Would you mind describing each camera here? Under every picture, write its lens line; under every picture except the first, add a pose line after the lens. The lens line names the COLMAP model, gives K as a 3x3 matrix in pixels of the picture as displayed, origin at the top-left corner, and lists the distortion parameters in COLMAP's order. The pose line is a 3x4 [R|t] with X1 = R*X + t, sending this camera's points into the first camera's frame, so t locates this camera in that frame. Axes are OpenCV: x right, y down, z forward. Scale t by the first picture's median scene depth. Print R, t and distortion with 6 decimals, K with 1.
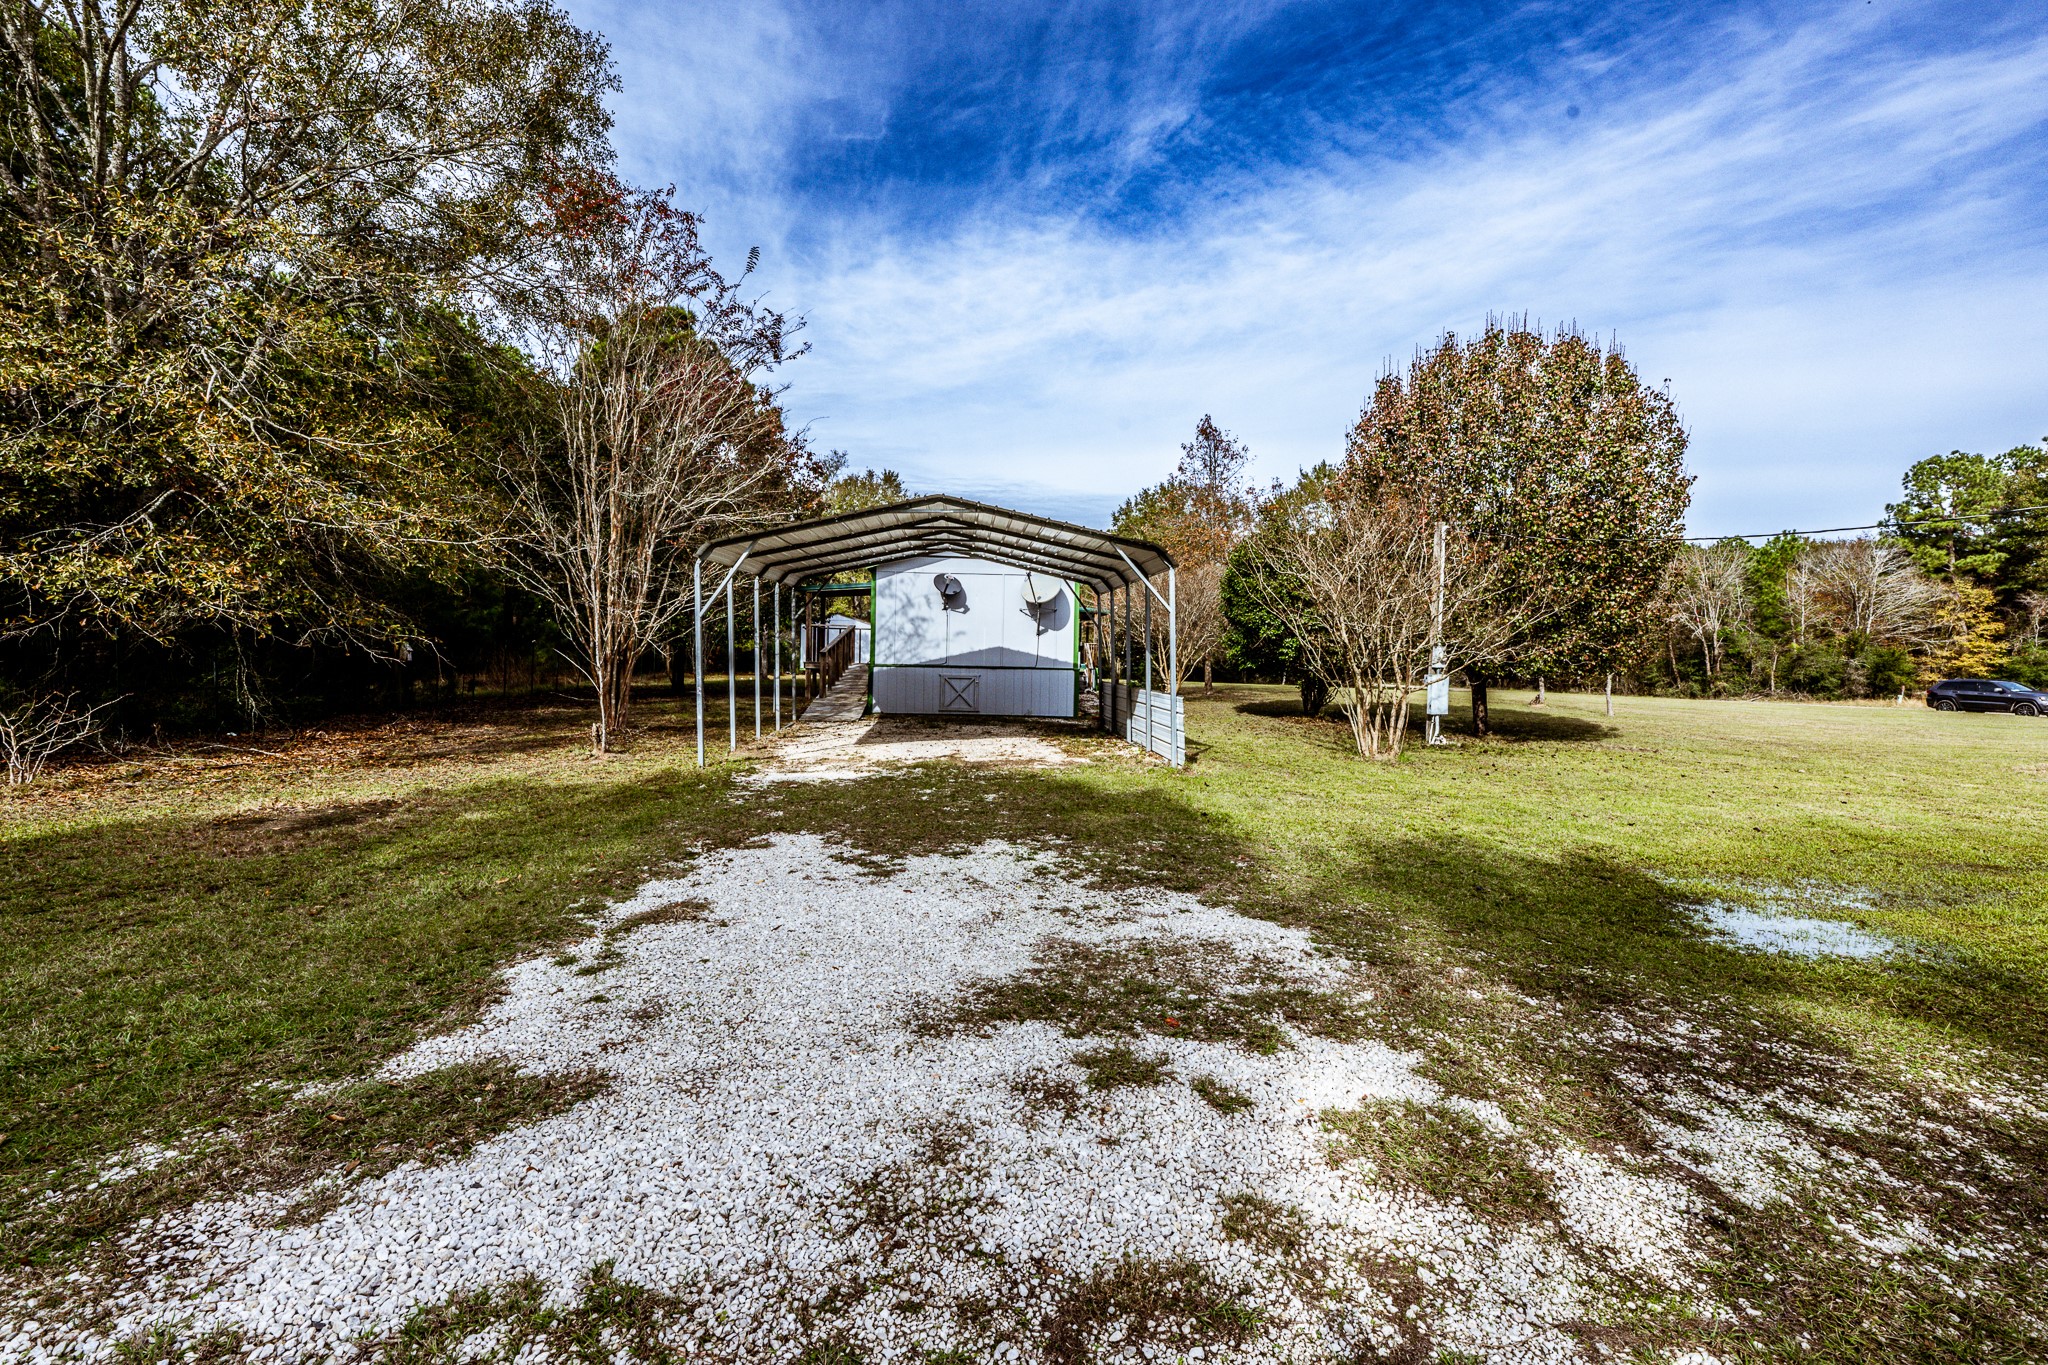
lens RADIAL K [[814.8, 0, 1024.0], [0, 814.8, 682.5], [0, 0, 1]] dist [0.000165, 0.000312]
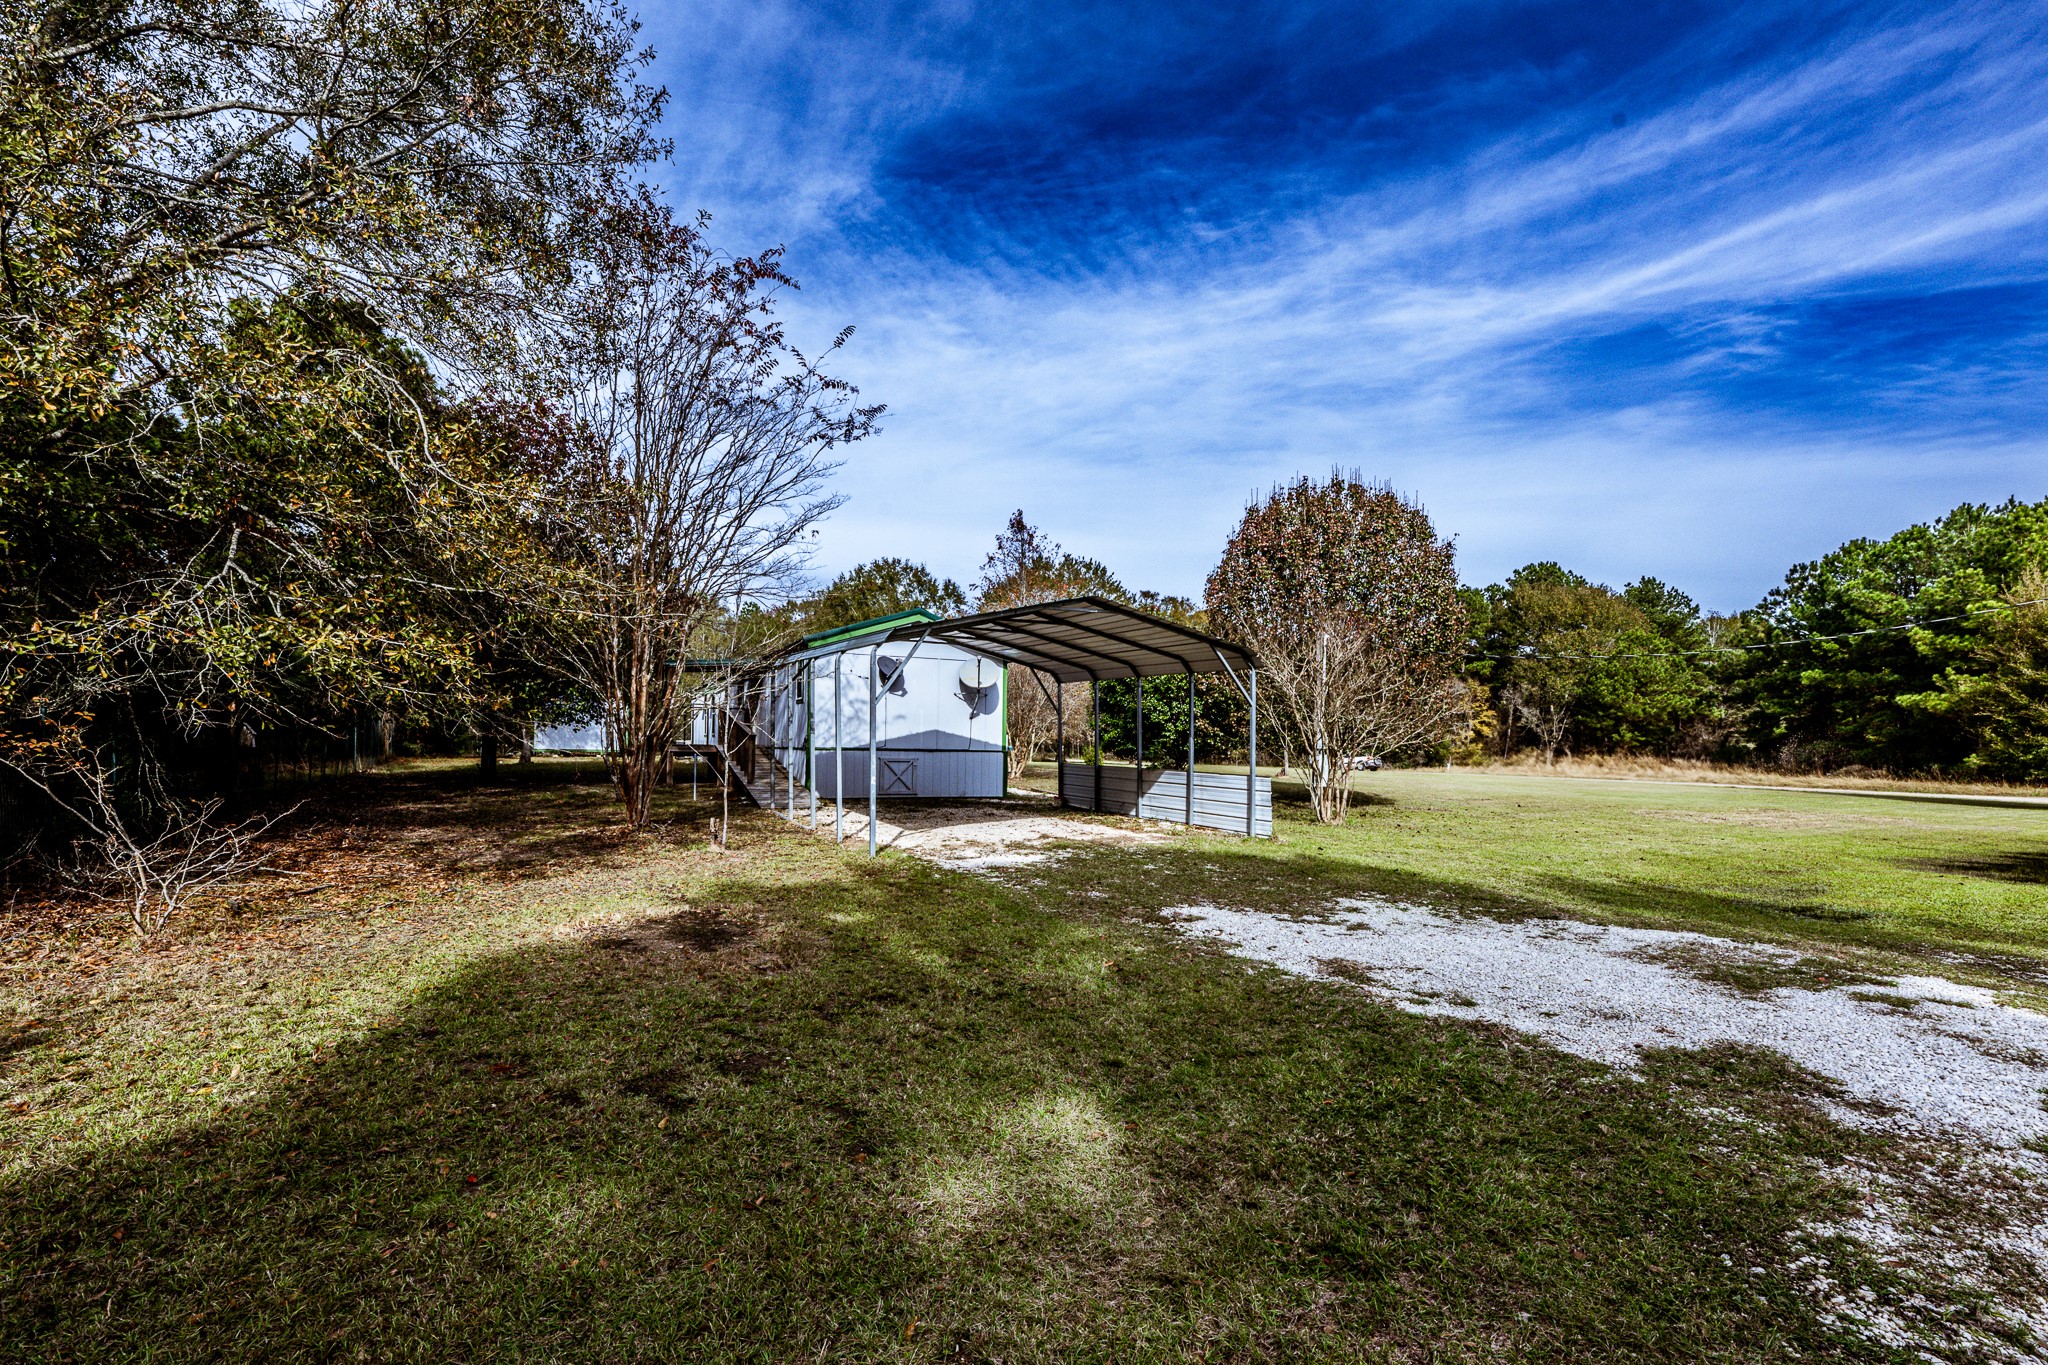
lens RADIAL K [[822.5, 0, 1019.4], [0, 822.5, 754.7], [0, 0, 1]] dist [0.000182, -0.000068]
pose [[0.927126, -0.008144, 0.374661, -0.319267], [0.010105, 0.999944, -0.003269, -0.008453], [-0.374613, 0.006817, 0.927156, 0.009360]]
